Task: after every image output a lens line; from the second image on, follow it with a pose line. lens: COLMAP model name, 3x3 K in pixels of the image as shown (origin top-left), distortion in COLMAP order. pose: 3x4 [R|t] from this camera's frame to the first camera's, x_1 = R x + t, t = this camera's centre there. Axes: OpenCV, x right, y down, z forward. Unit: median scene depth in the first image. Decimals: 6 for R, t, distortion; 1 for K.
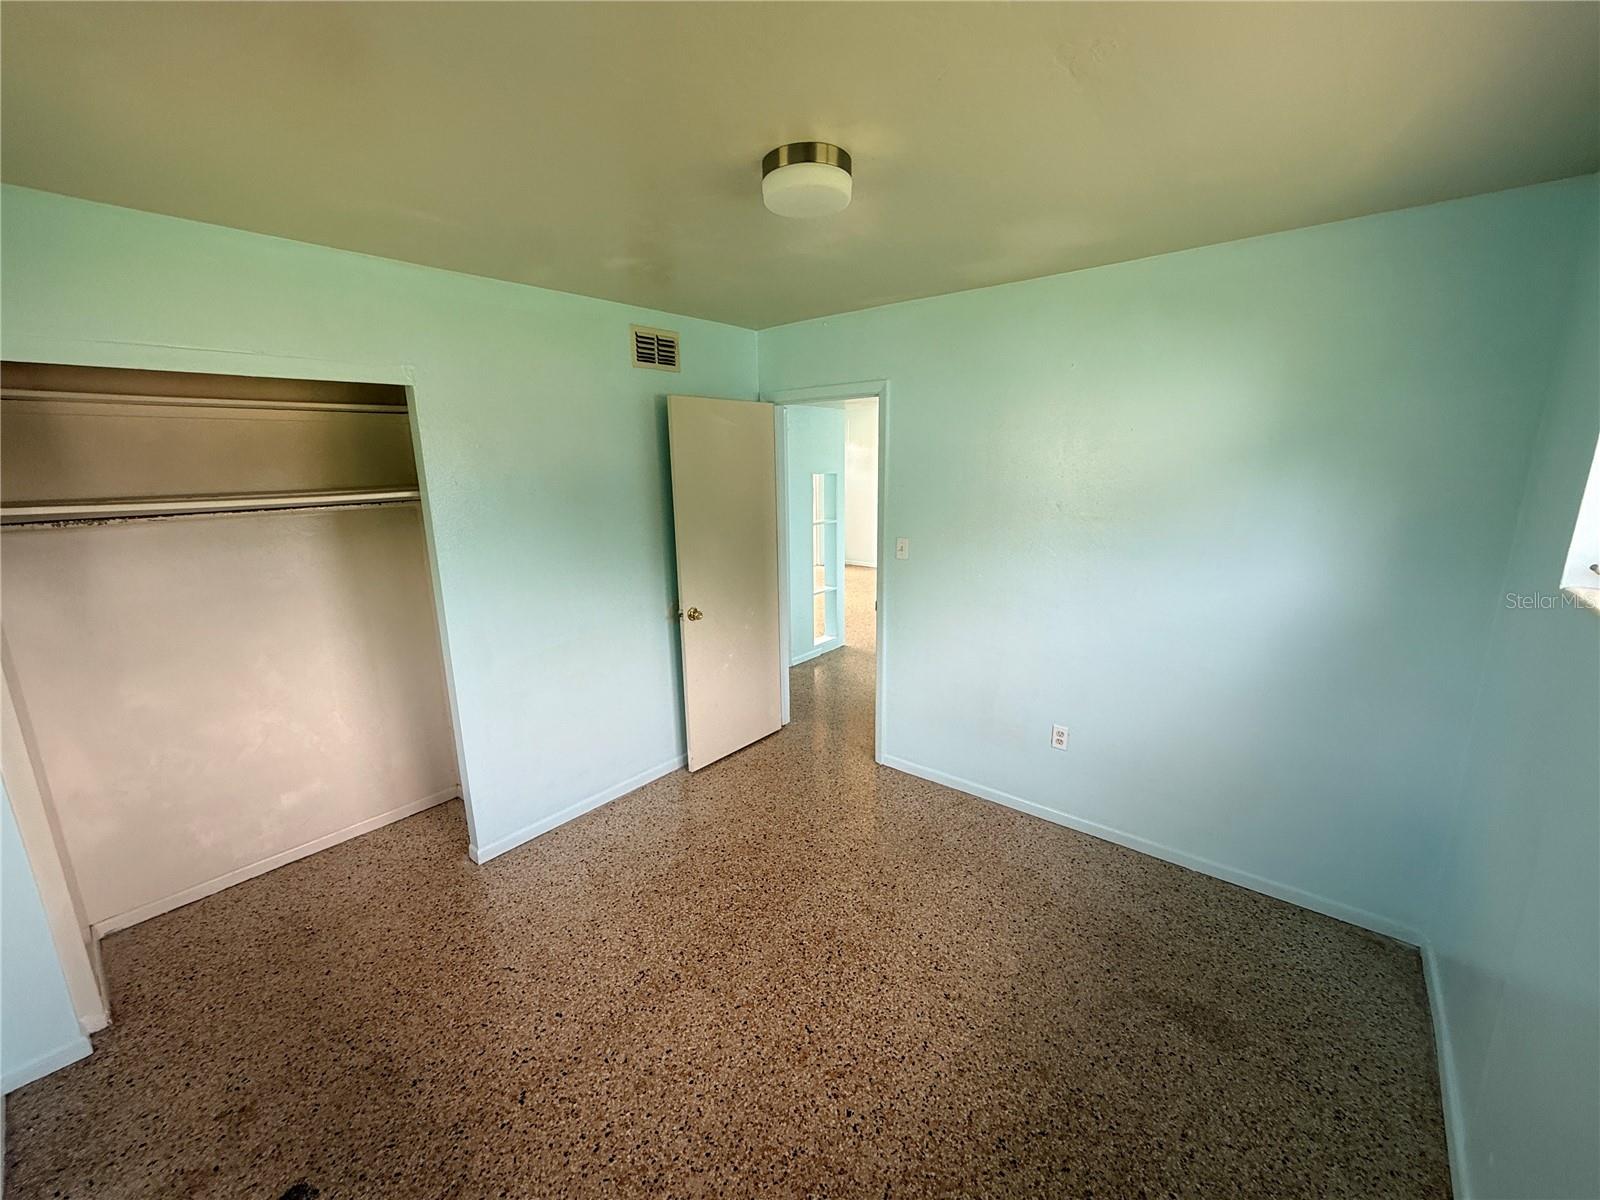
lens RADIAL K [[639.4, 0, 797.5], [0, 639.4, 599.9], [0, 0, 1]] dist [-0.000747, 0.000066]
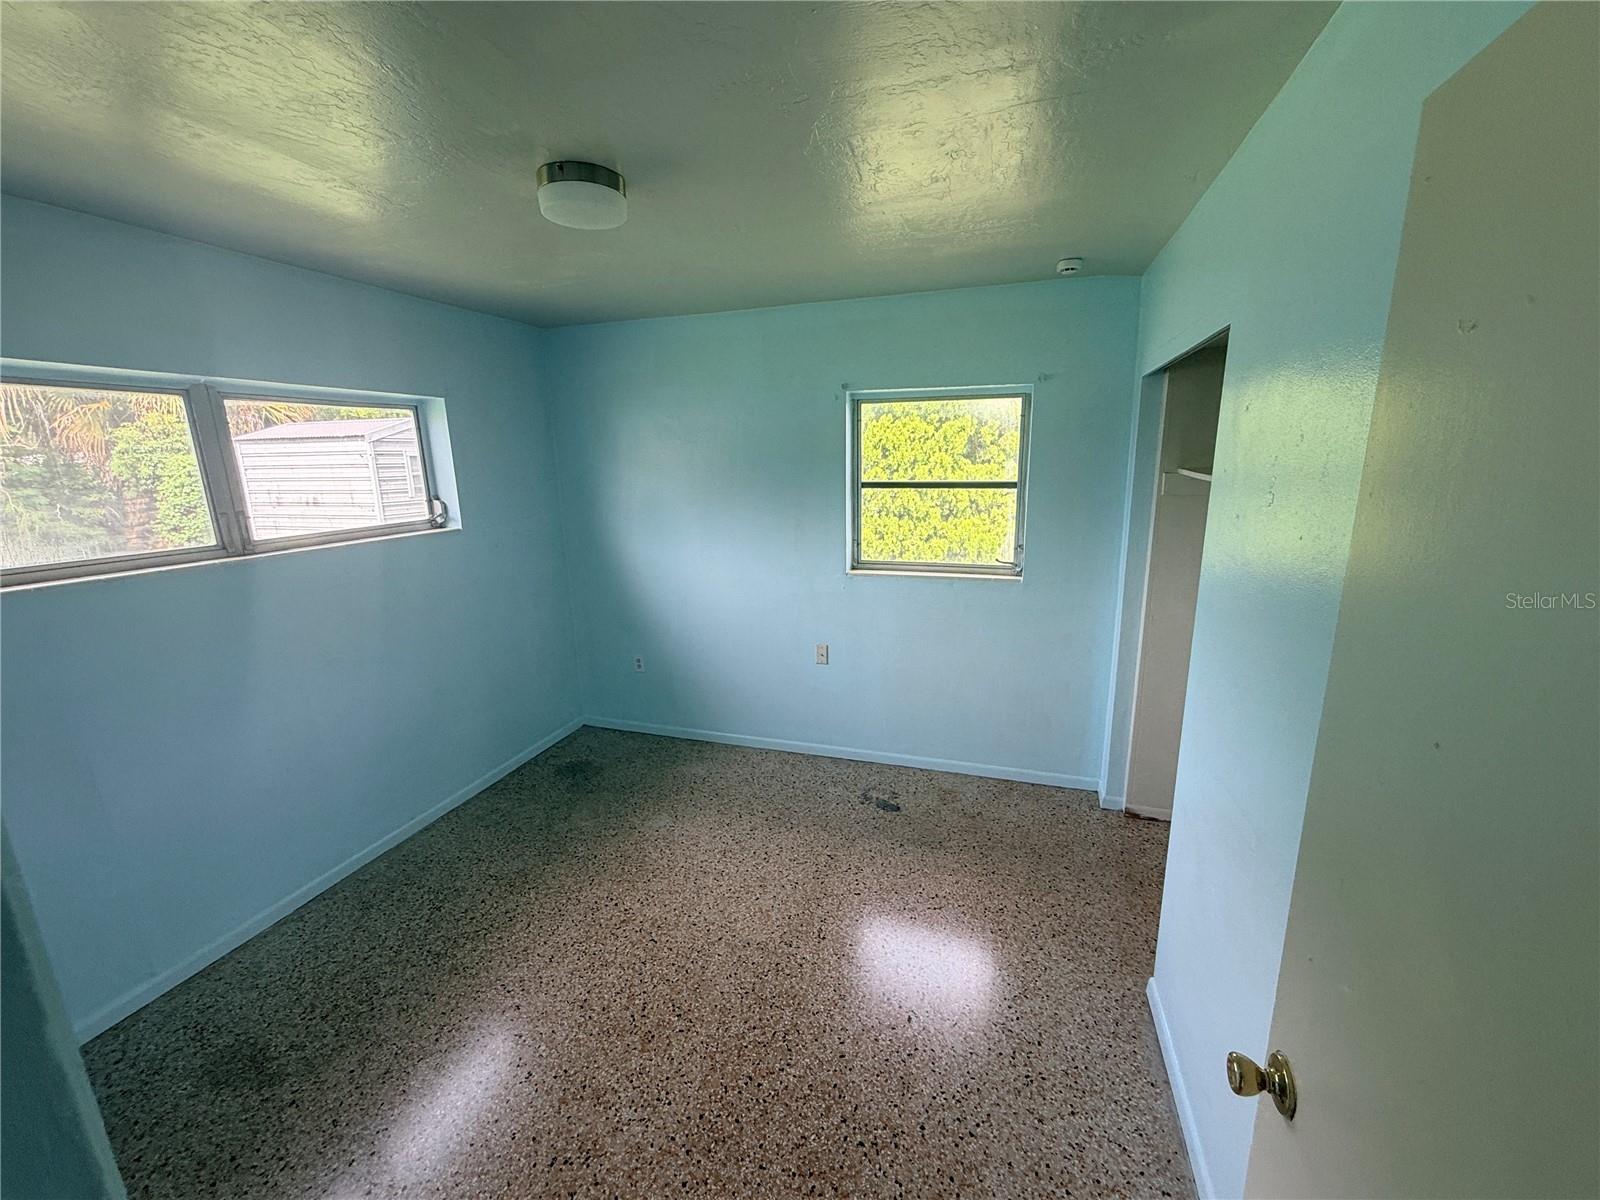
lens RADIAL K [[639.4, 0, 797.5], [0, 639.4, 599.9], [0, 0, 1]] dist [-0.000747, 0.000066]
pose [[-0.927752, 0.119995, -0.353379, 0.105897], [-0.041044, 0.908347, 0.416198, -0.378336], [0.370932, 0.400633, -0.837796, 1.726061]]
